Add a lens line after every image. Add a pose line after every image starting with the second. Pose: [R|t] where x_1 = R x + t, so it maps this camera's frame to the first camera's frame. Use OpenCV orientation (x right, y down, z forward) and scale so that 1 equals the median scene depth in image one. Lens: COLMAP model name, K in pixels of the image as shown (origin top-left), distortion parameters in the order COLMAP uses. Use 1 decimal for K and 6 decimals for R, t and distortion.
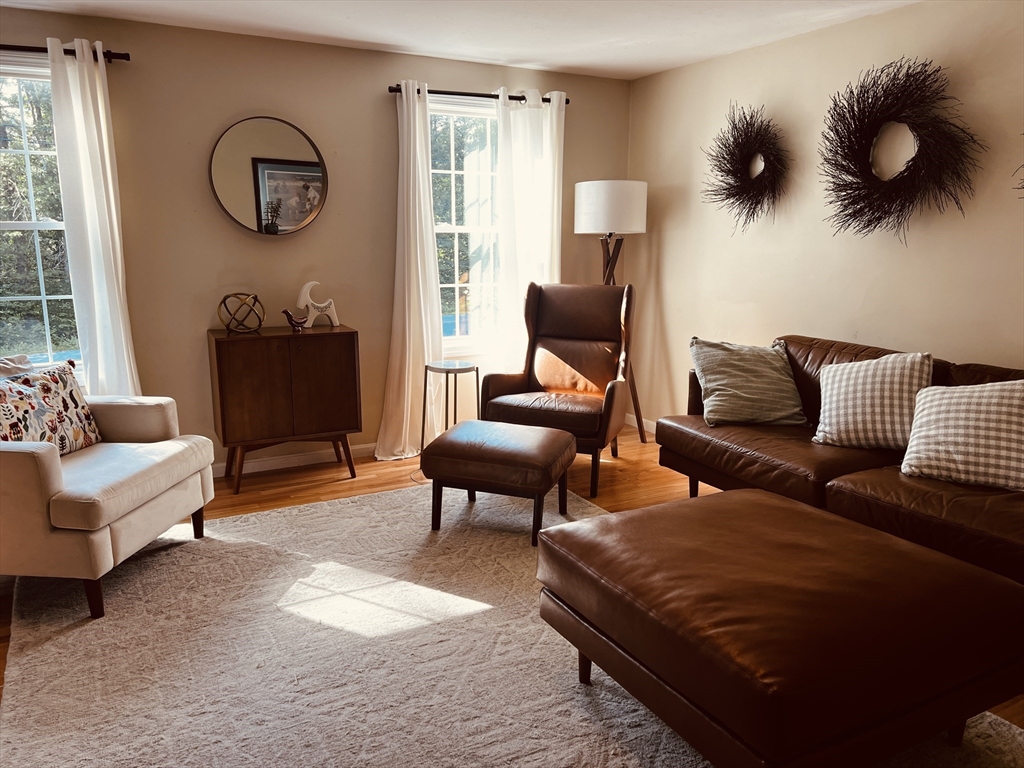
lens RADIAL K [[774.2, 0, 510.8], [0, 774.2, 389.2], [0, 0, 1]] dist [0.054020, -0.071514]
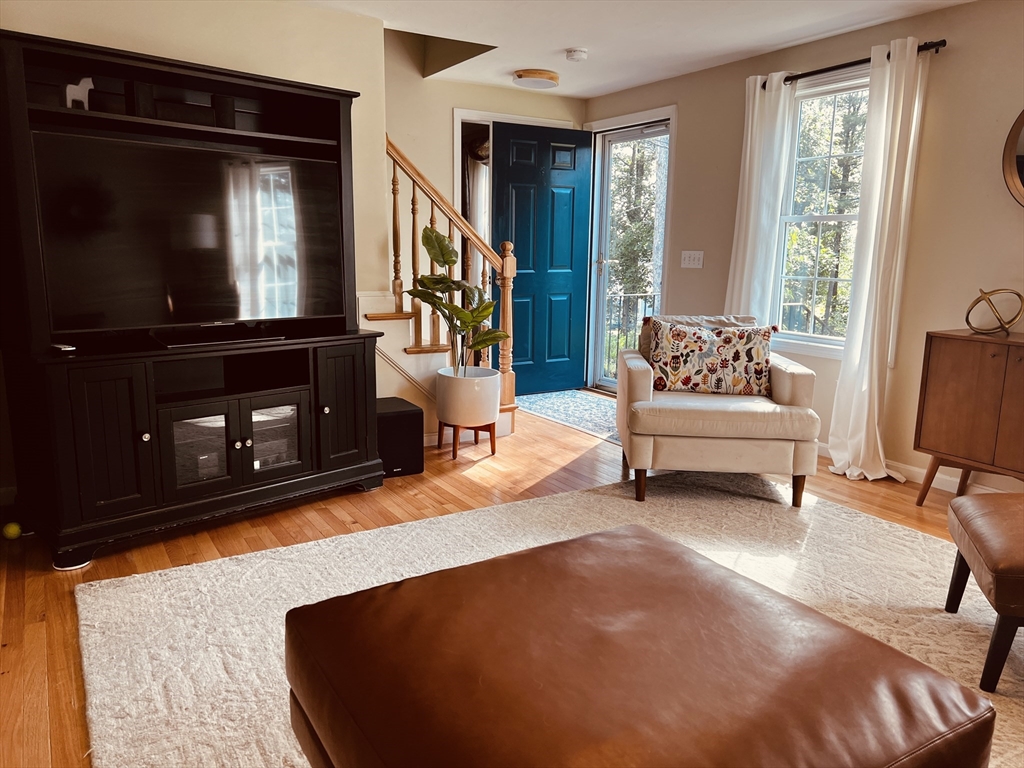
lens RADIAL K [[774.2, 0, 510.8], [0, 774.2, 389.2], [0, 0, 1]] dist [0.054020, -0.071514]
pose [[0.037499, 0.180436, -0.982872, 0.588895], [-0.211513, 0.962712, 0.168666, -0.057119], [0.976656, 0.201566, 0.074265, 0.516274]]
